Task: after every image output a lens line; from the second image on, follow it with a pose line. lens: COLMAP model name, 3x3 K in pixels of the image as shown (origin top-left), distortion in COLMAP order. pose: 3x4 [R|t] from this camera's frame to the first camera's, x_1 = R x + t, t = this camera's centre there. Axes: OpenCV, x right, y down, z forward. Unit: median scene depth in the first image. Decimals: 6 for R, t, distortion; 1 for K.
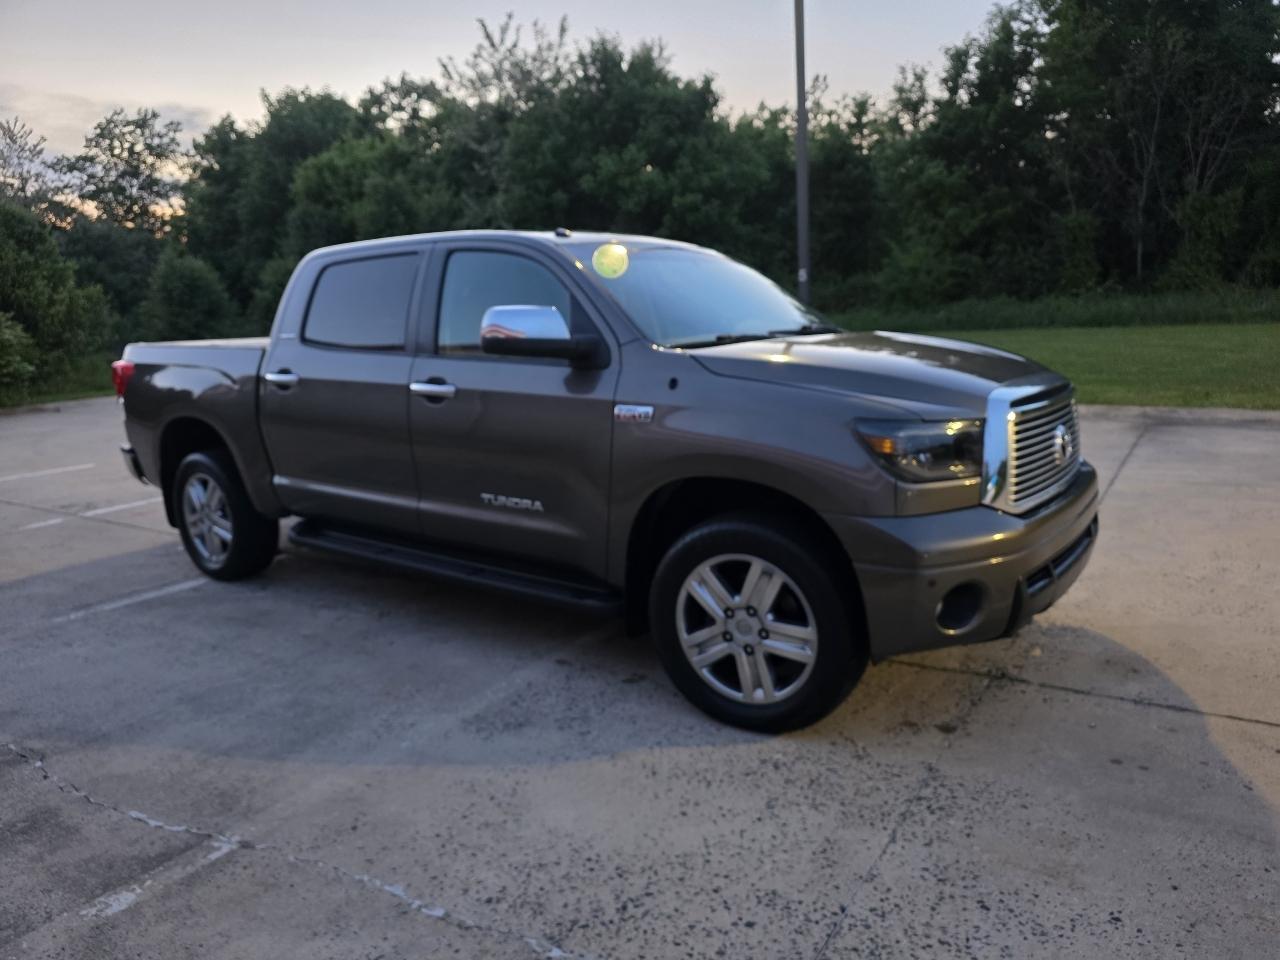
lens RADIAL K [[867.2, 0, 644.3], [0, 867.2, 483.1], [0, 0, 1]] dist [0.040284, -0.041874]
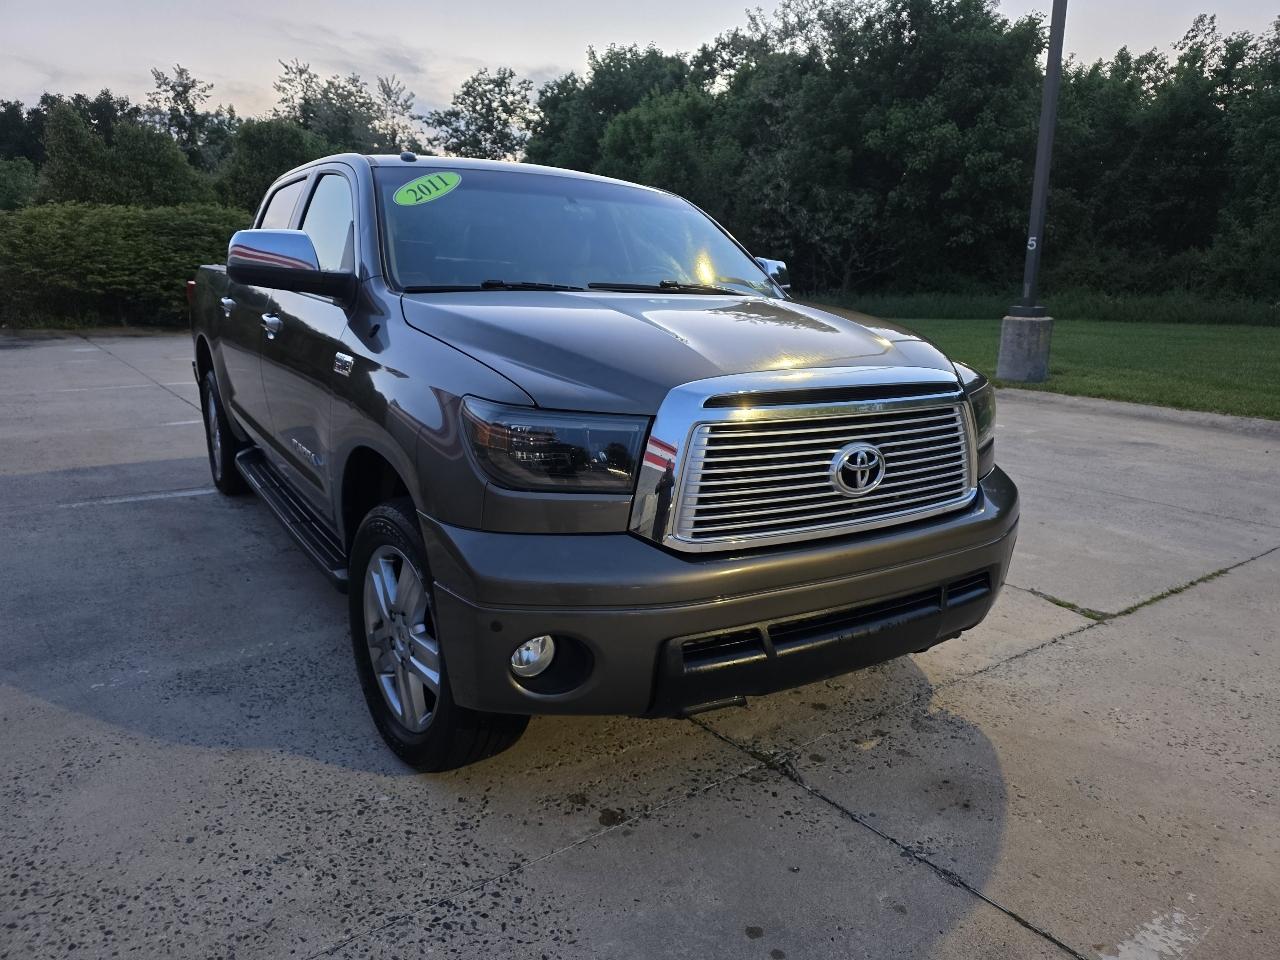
lens RADIAL K [[858.4, 0, 650.7], [0, 858.4, 481.3], [0, 0, 1]] dist [0.048968, -0.039636]
pose [[0.937765, 0.140365, -0.317637, 0.071512], [-0.127077, 0.989935, 0.062285, -0.007352], [0.323183, -0.018044, 0.946164, 0.037959]]
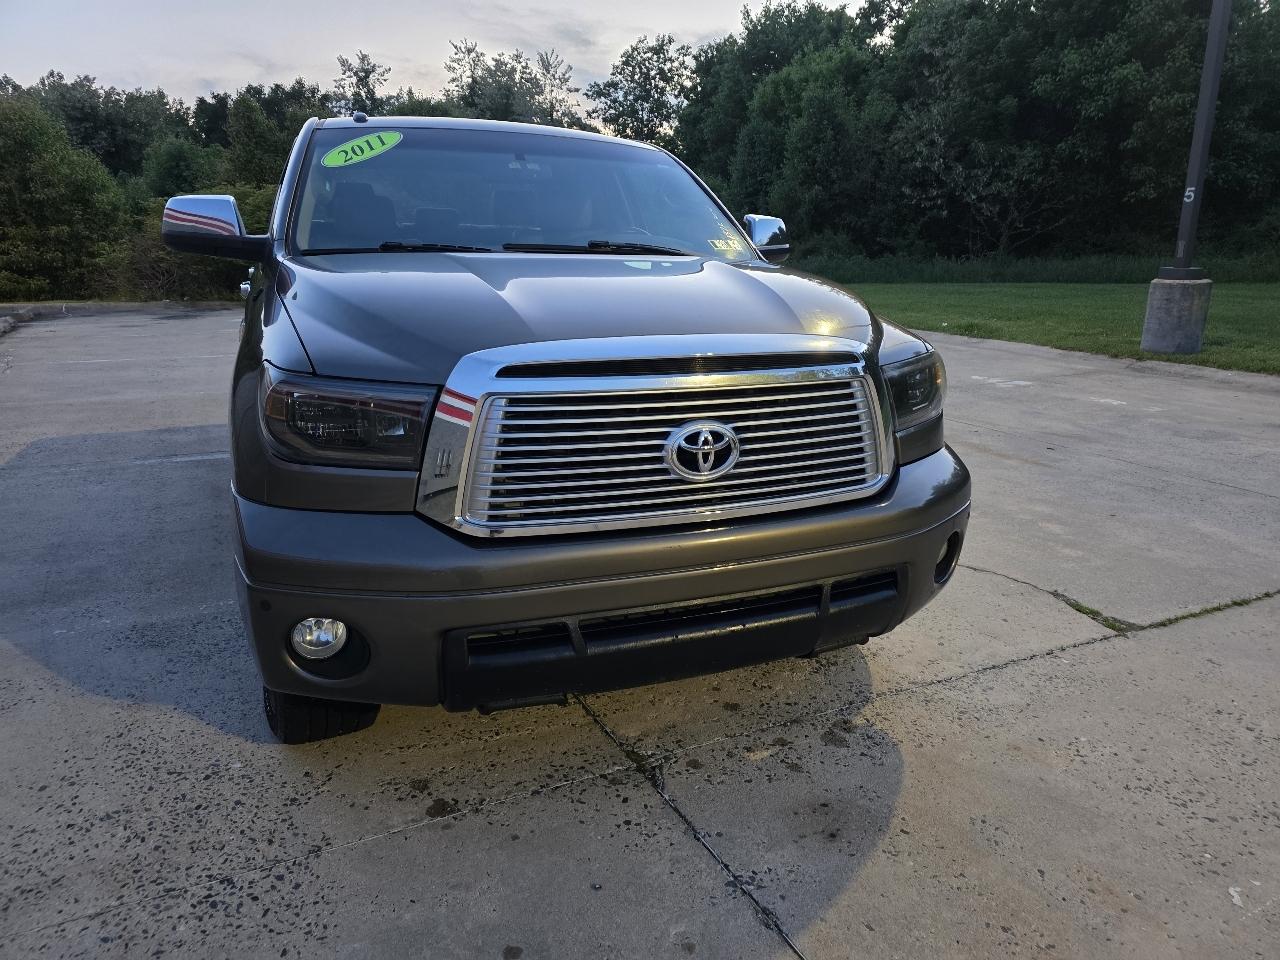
lens RADIAL K [[849.8, 0, 640.5], [0, 849.8, 489.5], [0, 0, 1]] dist [0.050726, -0.038241]
pose [[0.856584, 0.187219, -0.480845, 0.096968], [-0.140425, 0.981265, 0.131905, -0.011847], [0.496532, -0.045465, 0.866827, 0.059362]]
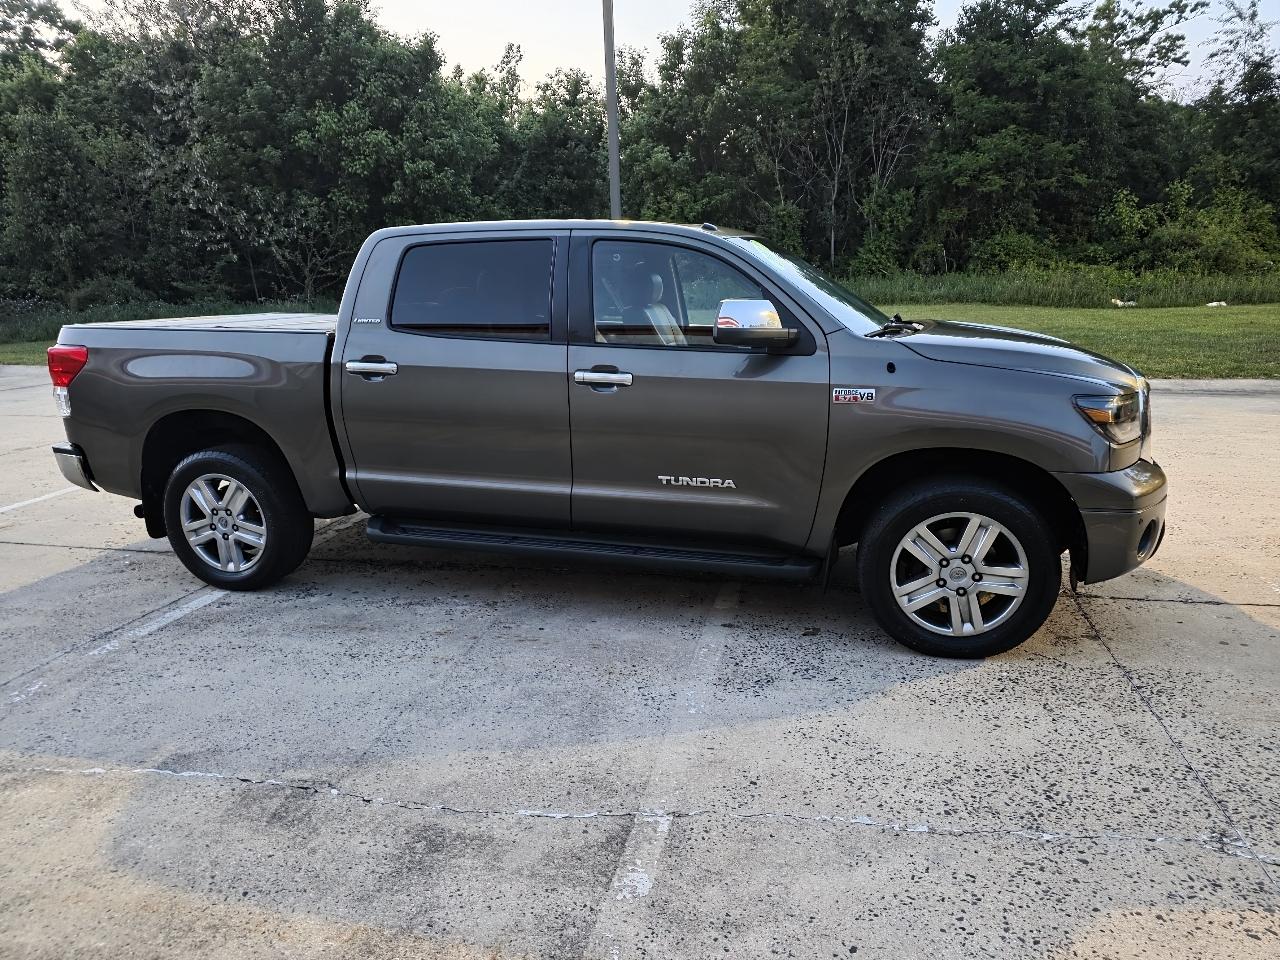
lens RADIAL K [[868.6, 0, 638.8], [0, 868.6, 484.2], [0, 0, 1]] dist [0.051325, -0.037307]
pose [[0.939132, -0.059661, 0.338338, -0.086275], [0.048958, 0.997996, 0.040089, -0.003143], [-0.340052, -0.021084, 0.940170, 0.003066]]
